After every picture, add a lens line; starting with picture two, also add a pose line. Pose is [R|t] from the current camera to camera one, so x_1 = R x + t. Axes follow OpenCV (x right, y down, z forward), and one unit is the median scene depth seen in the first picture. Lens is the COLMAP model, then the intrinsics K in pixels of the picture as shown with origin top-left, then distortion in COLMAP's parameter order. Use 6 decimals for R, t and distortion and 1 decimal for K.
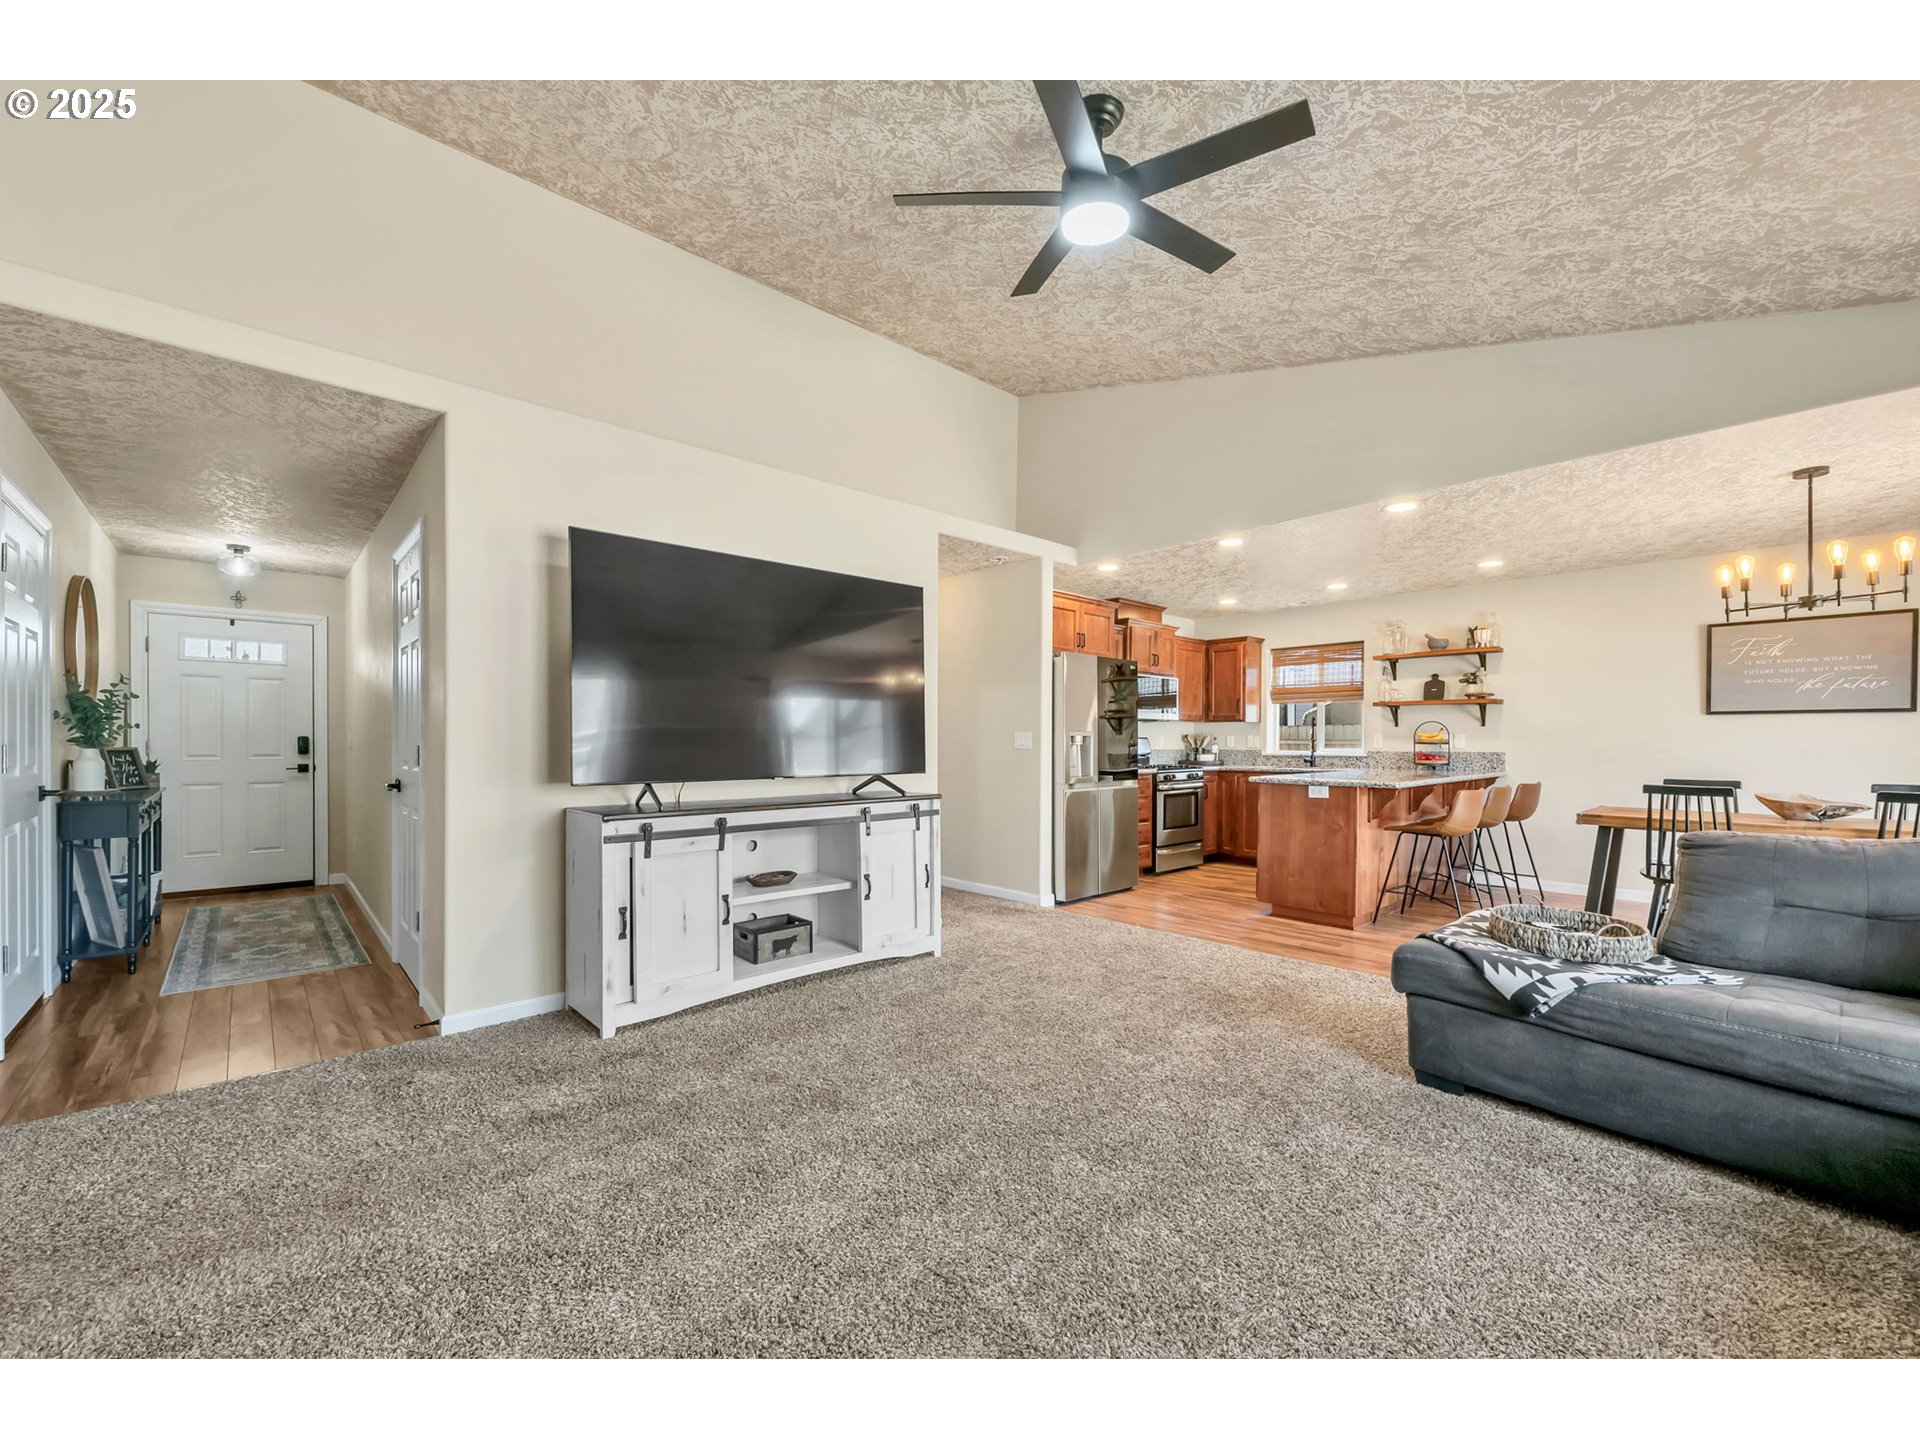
lens RADIAL K [[766.9, 0, 944.0], [0, 766.9, 745.1], [0, 0, 1]] dist [-0.006812, -0.001366]
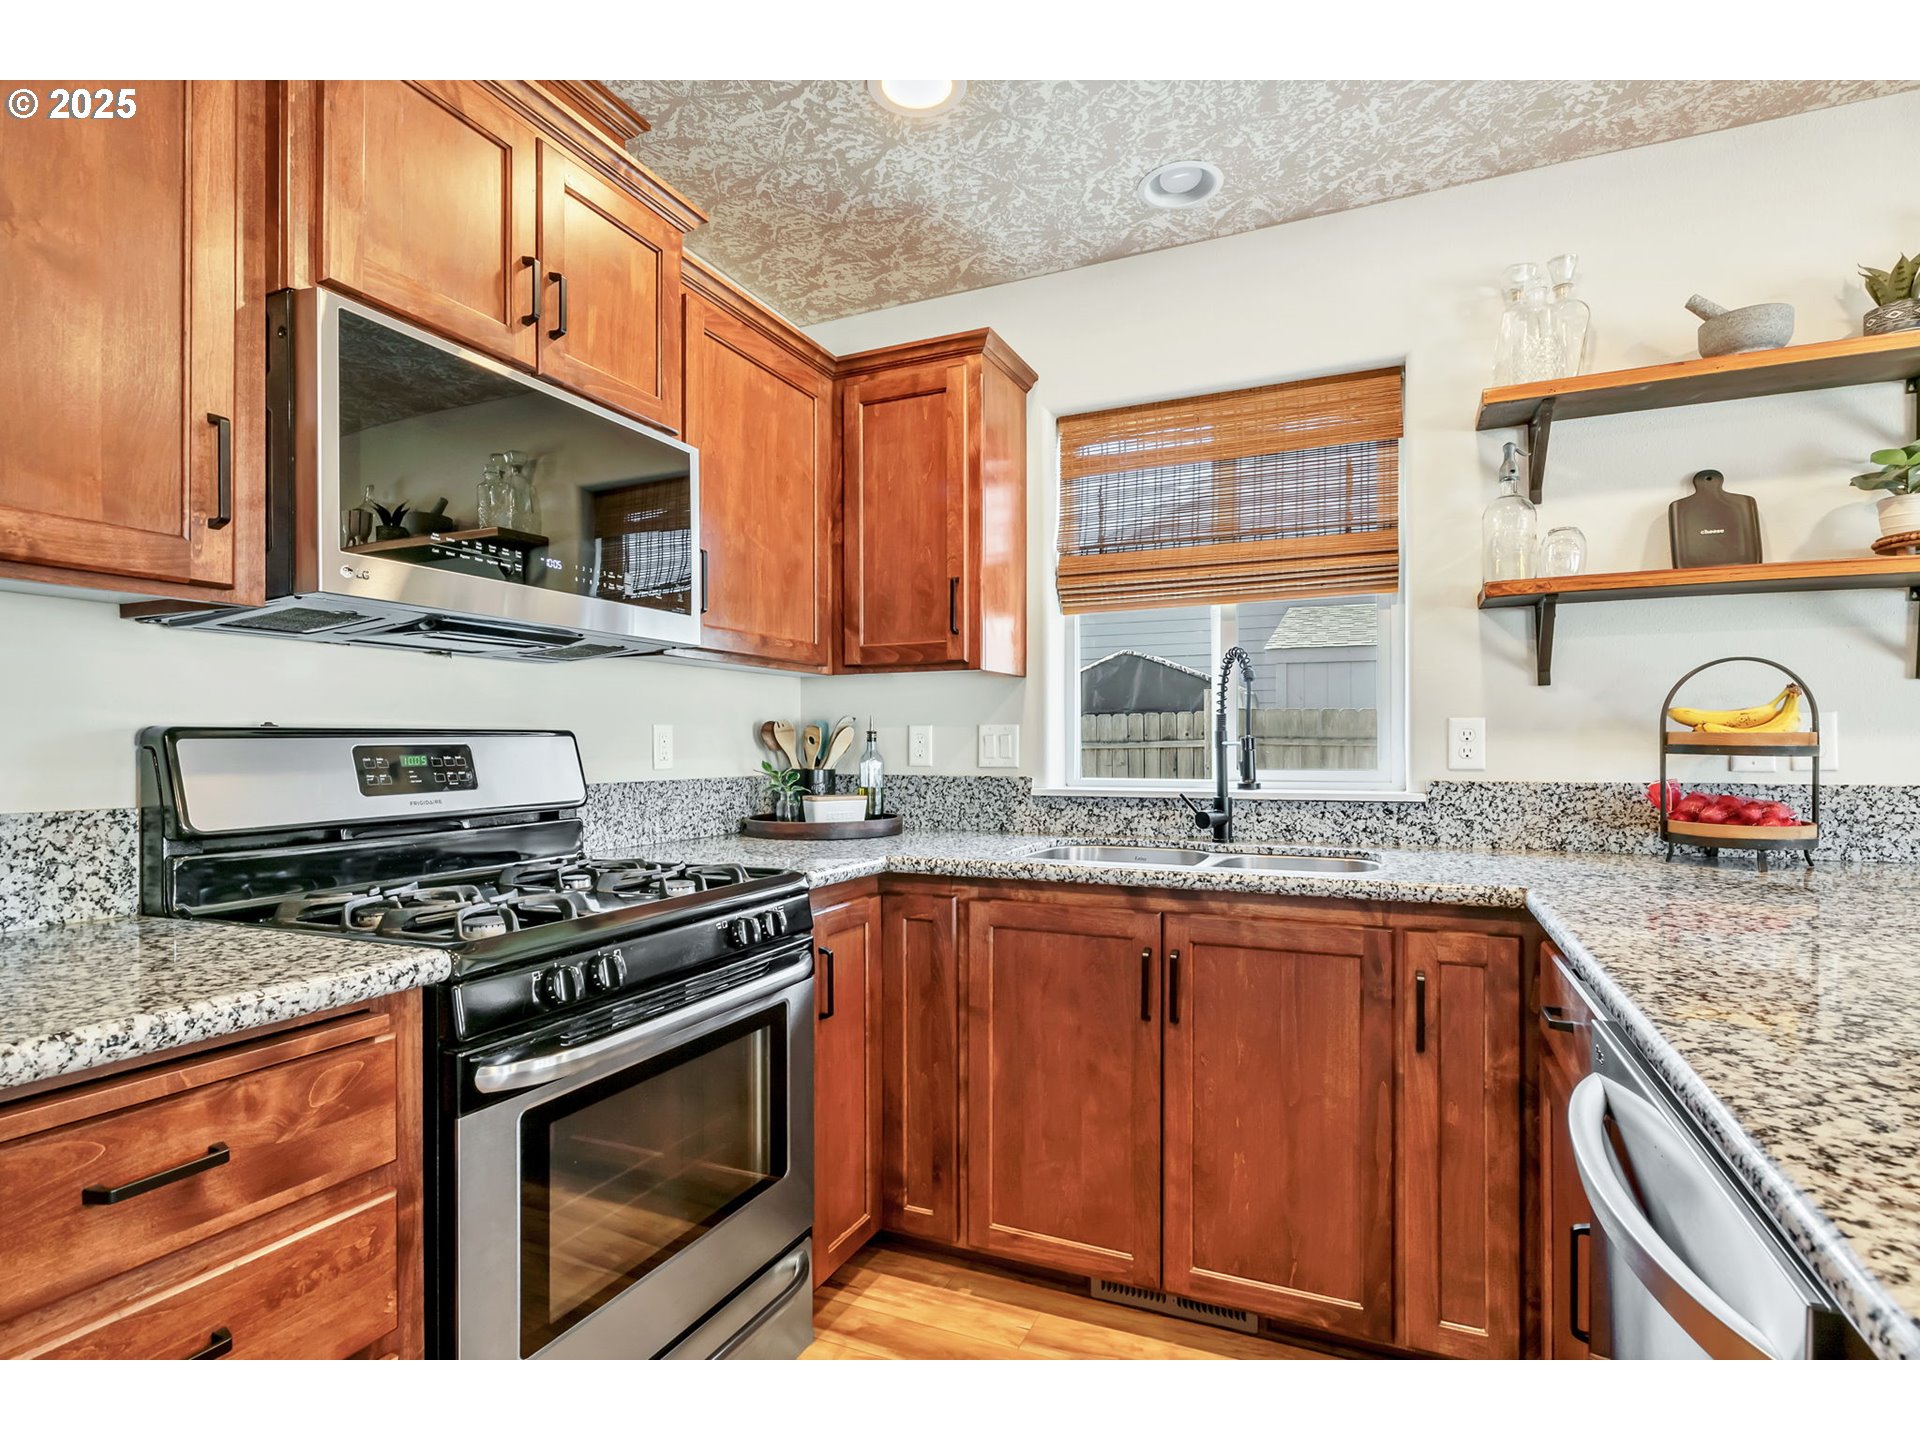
lens RADIAL K [[966.5, 0, 961.7], [0, 966.5, 748.5], [0, 0, 1]] dist [0.009376, -0.006738]
pose [[0.911913, -0.006570, 0.410331, 0.295640], [0.007393, 0.999973, -0.000419, -0.004594], [-0.410317, 0.003416, 0.911937, 0.820911]]
